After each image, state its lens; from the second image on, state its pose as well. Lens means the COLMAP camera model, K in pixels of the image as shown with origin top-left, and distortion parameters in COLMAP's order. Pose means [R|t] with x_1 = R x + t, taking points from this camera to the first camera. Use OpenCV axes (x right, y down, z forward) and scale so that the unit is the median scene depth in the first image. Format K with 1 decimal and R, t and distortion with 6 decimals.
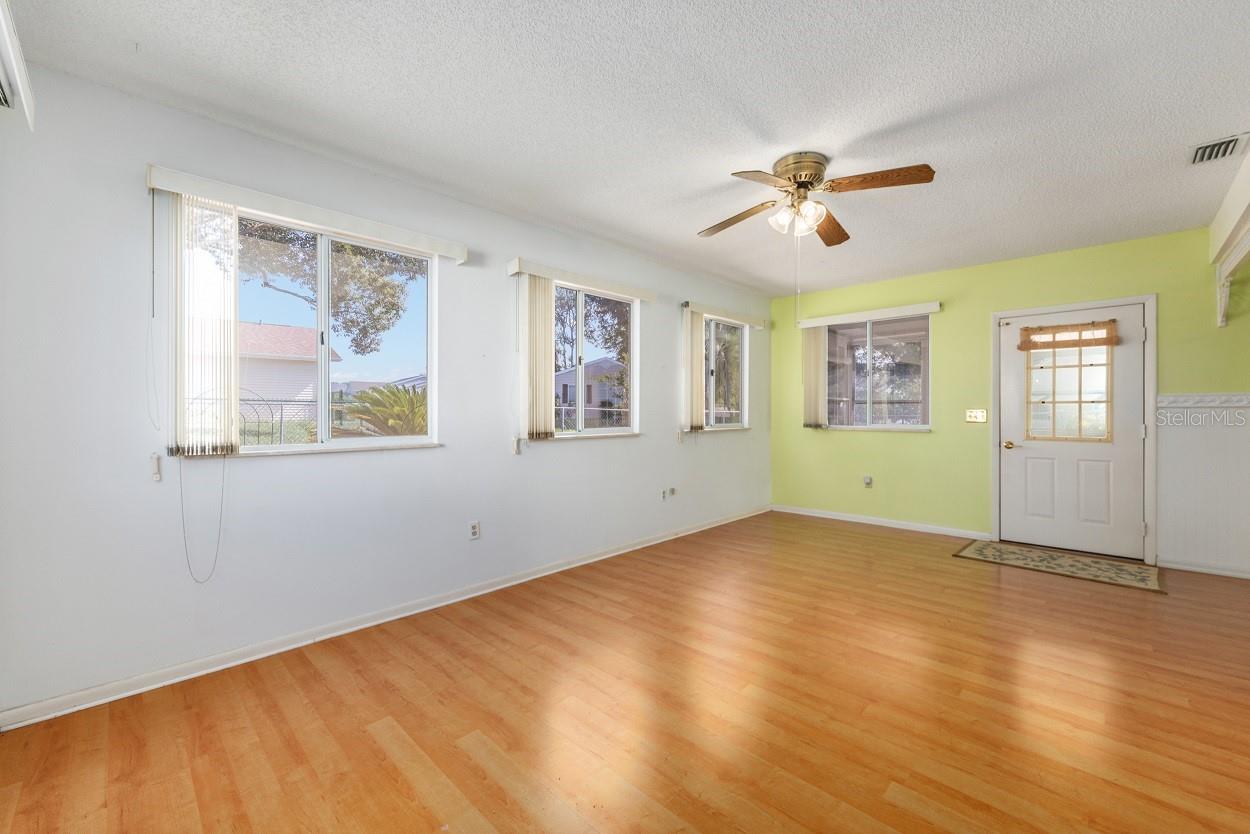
lens RADIAL K [[500.7, 0, 627.8], [0, 500.7, 412.3], [0, 0, 1]] dist [0.000056, -0.000108]
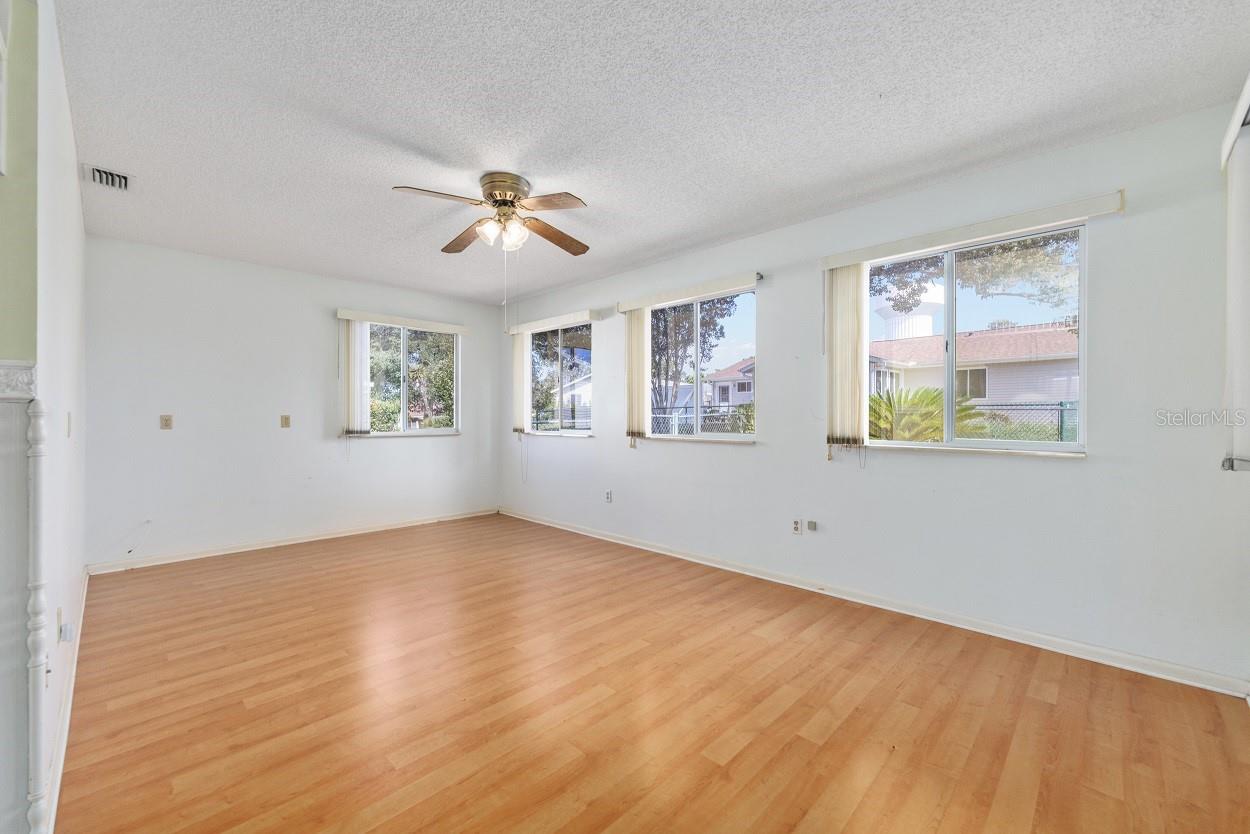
lens RADIAL K [[500.7, 0, 627.8], [0, 500.7, 412.3], [0, 0, 1]] dist [0.000056, -0.000108]
pose [[-0.001064, -0.005206, -0.999986, 0.980865], [-0.001150, 0.999986, -0.005205, -0.003013], [0.999999, 0.001144, -0.001070, 0.881320]]
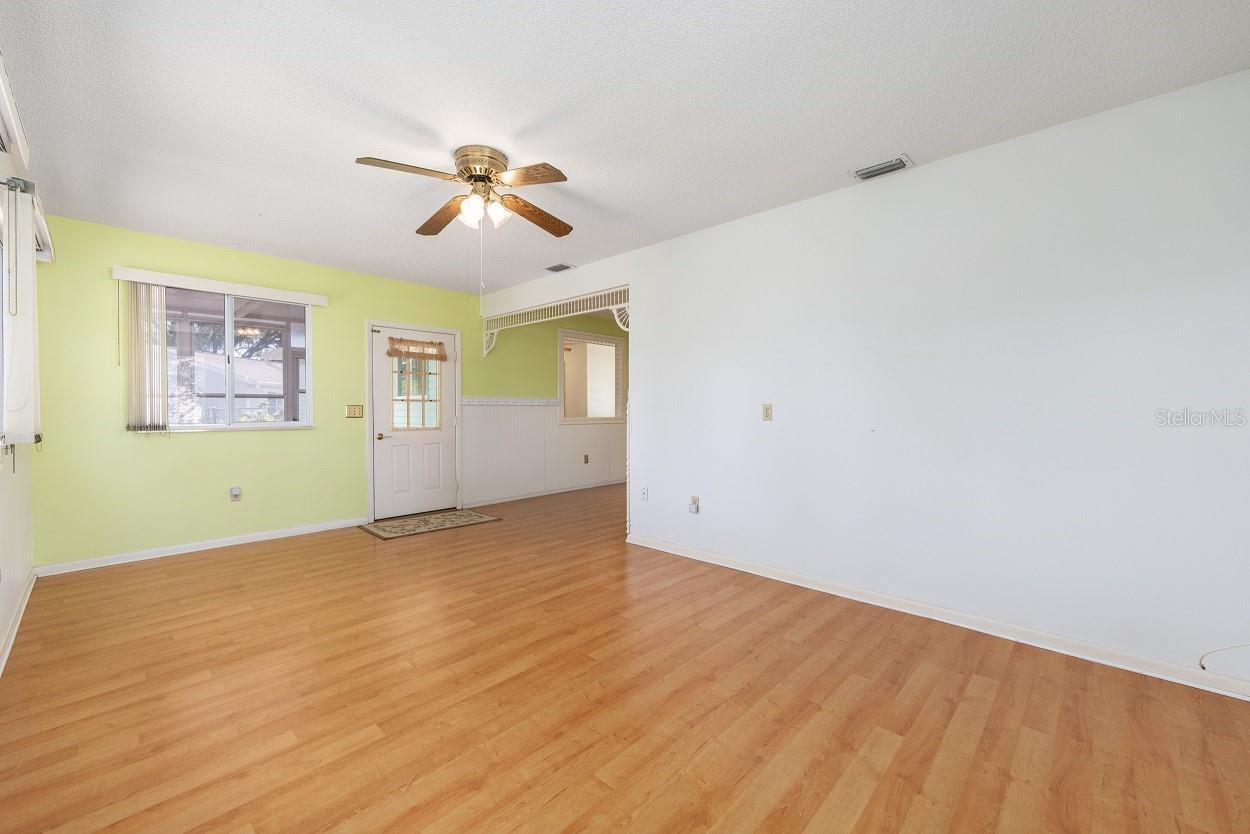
lens RADIAL K [[500.7, 0, 627.8], [0, 500.7, 412.3], [0, 0, 1]] dist [0.000056, -0.000108]
pose [[-0.014067, -0.006763, 0.999878, -0.461475], [0.001523, 0.999976, 0.006785, 0.003063], [-0.999900, 0.001618, -0.014057, 0.505517]]
